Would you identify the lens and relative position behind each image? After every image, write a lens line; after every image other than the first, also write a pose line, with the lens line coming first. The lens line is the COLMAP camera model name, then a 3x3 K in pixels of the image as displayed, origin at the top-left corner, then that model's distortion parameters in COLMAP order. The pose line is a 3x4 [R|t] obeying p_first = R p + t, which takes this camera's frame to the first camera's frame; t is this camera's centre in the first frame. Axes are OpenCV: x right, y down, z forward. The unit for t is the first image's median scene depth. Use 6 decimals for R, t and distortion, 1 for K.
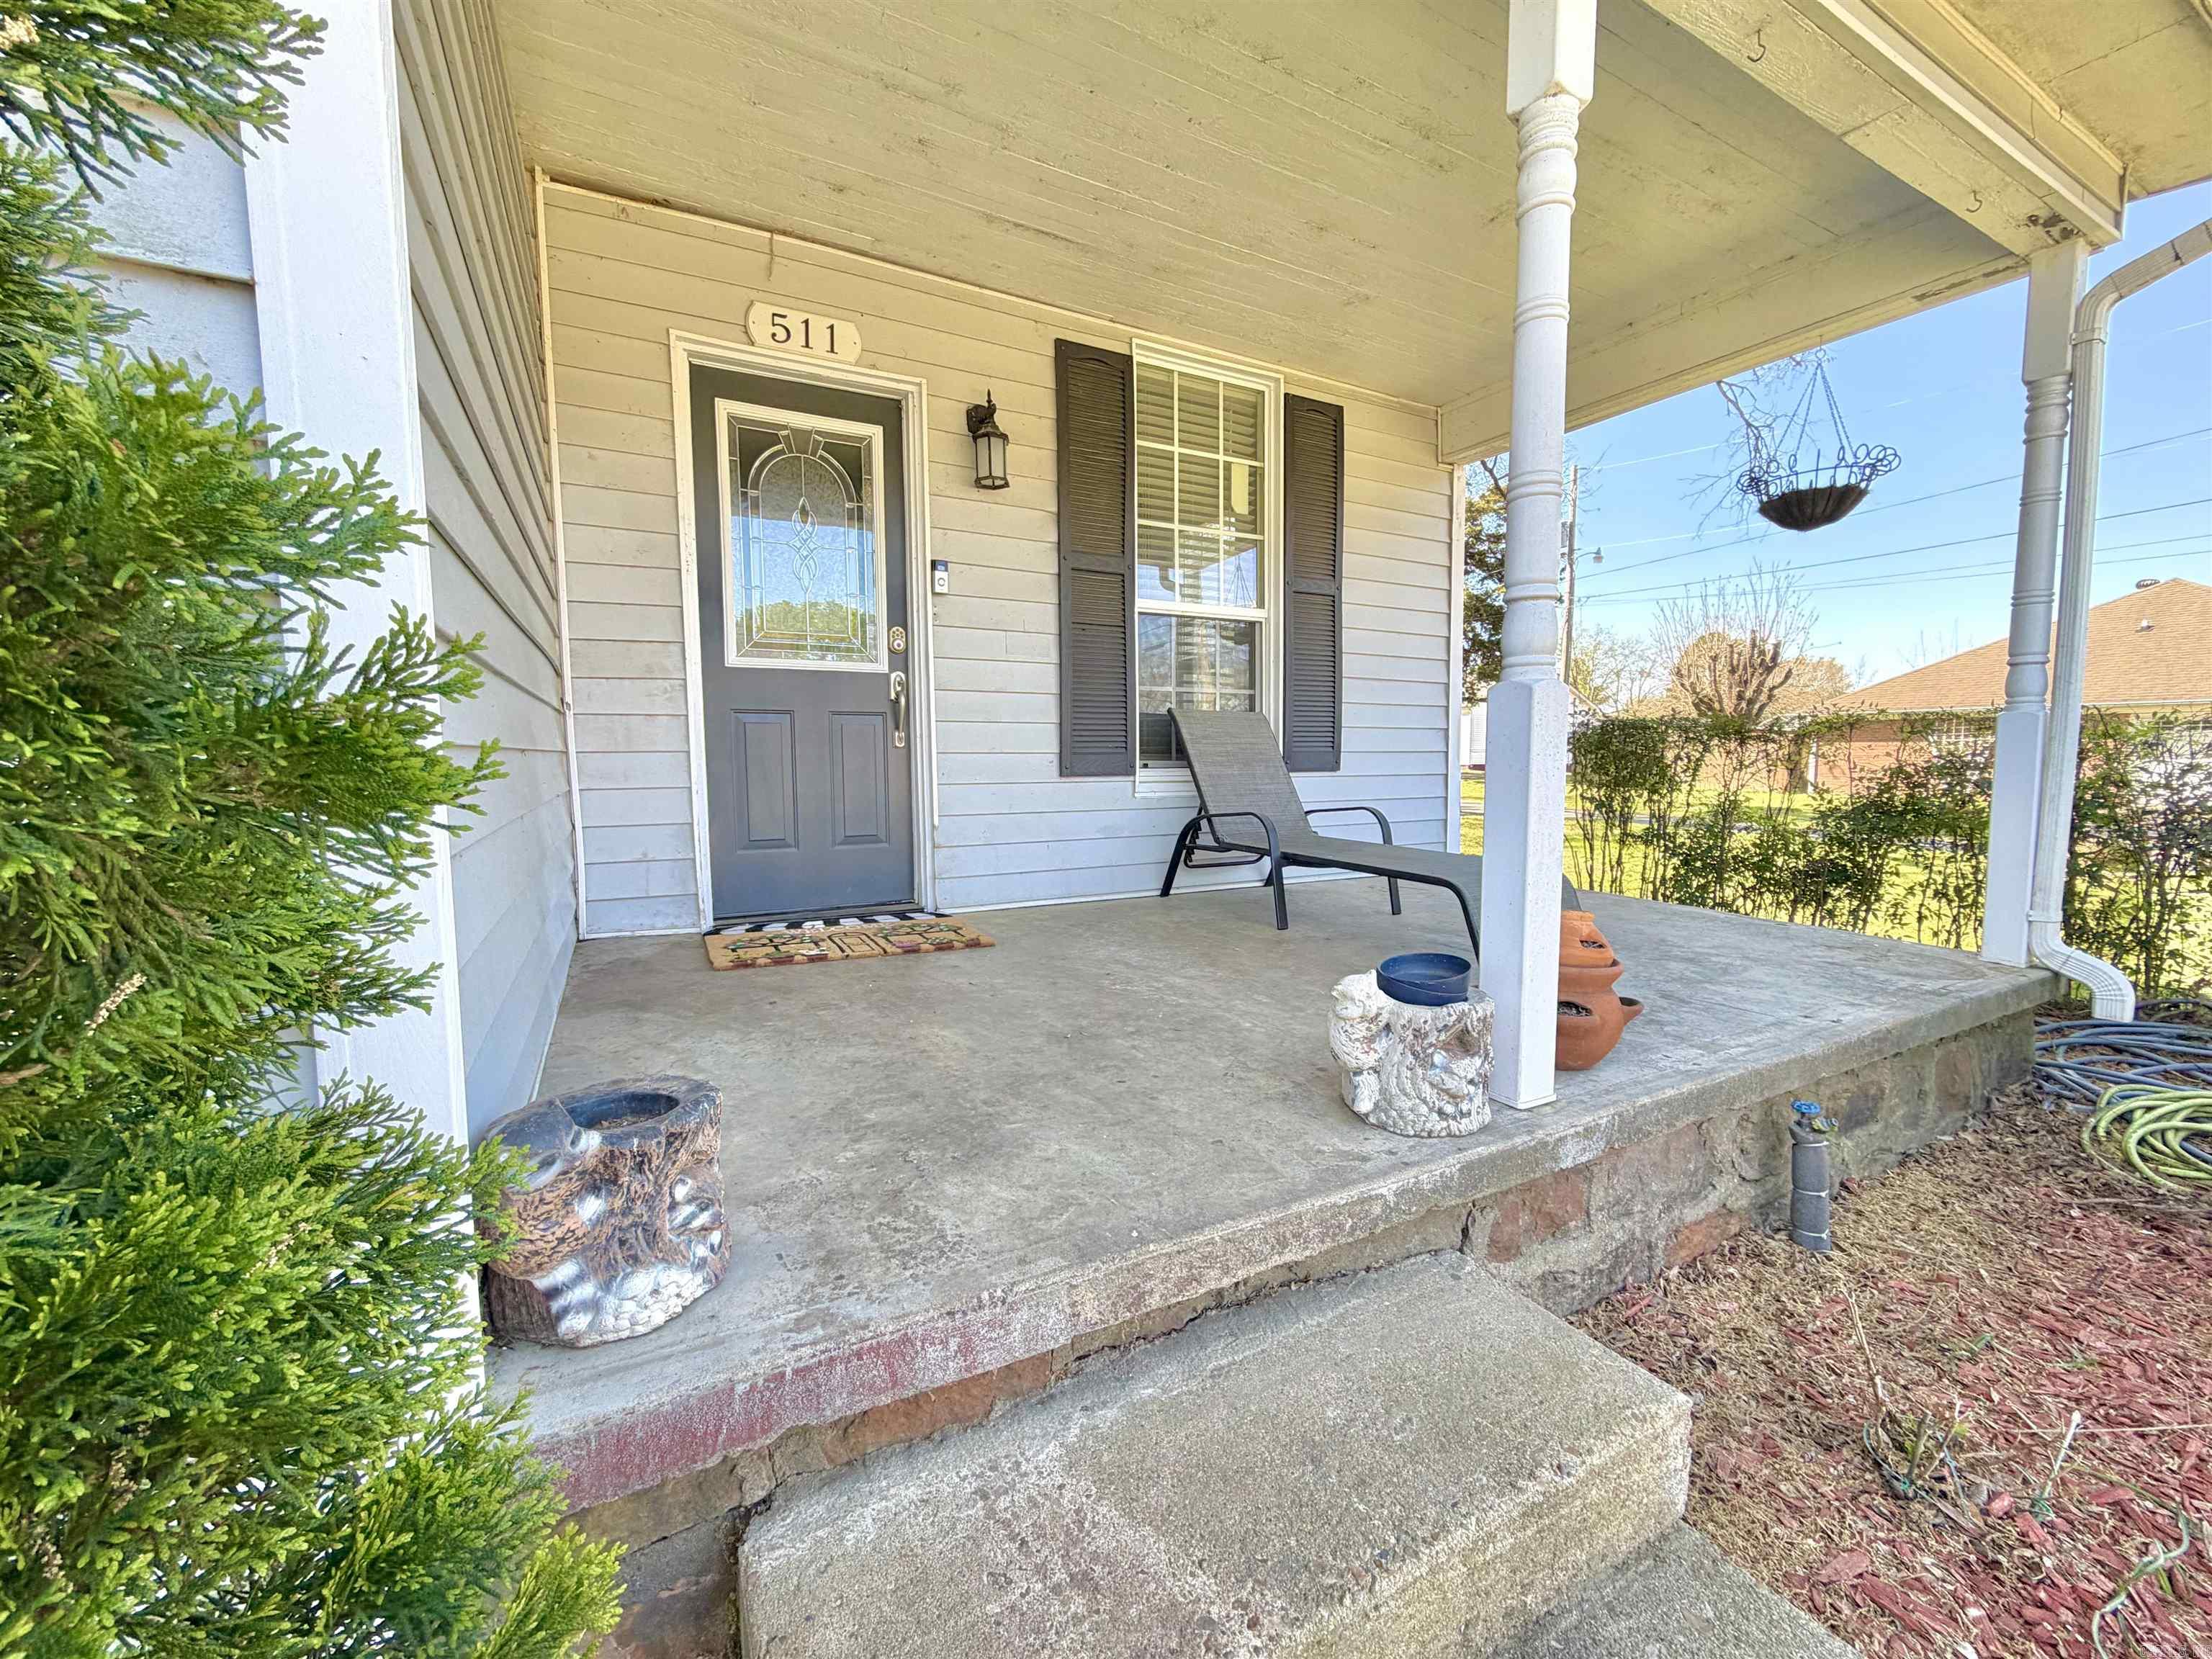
lens RADIAL K [[880.5, 0, 1098.1], [0, 880.5, 829.4], [0, 0, 1]] dist [-0.000605, -0.000205]
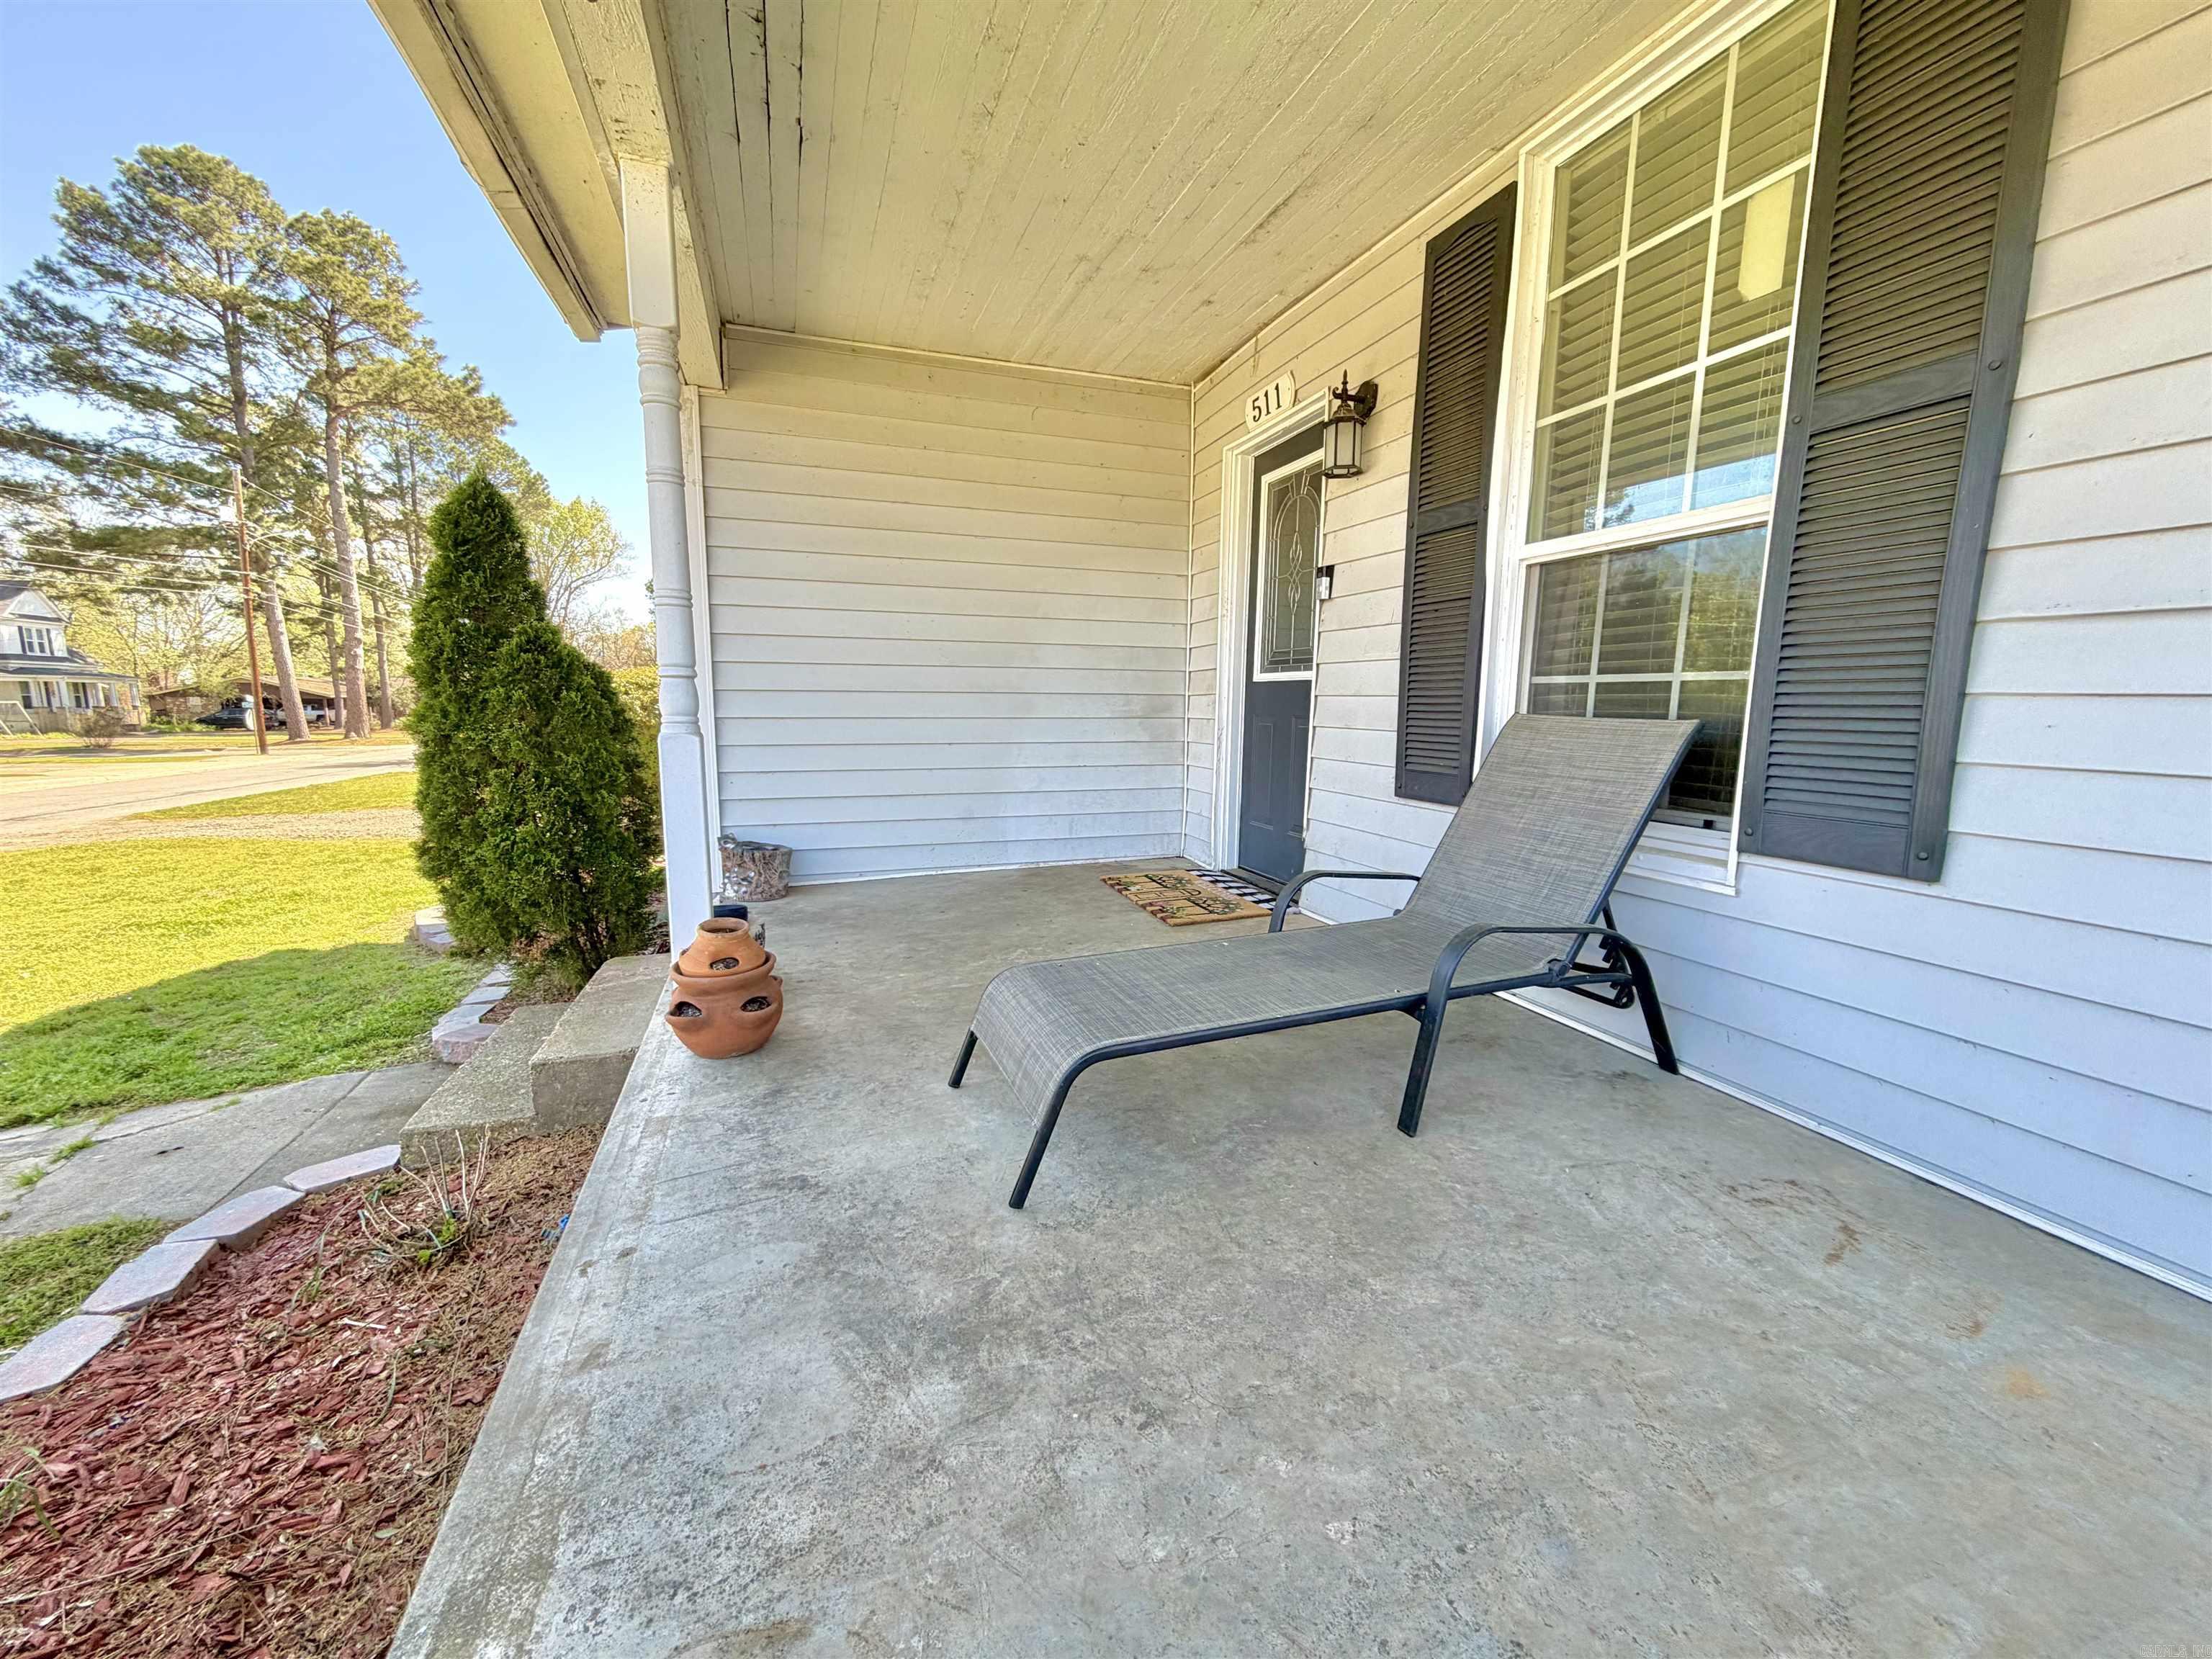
lens RADIAL K [[880.5, 0, 1098.9], [0, 880.5, 826.9], [0, 0, 1]] dist [-0.000605, -0.000205]
pose [[-0.155367, 0.146172, -0.976982, 0.845469], [-0.092057, 0.982546, 0.161644, -0.145737], [0.983558, 0.115053, -0.139199, 0.882580]]
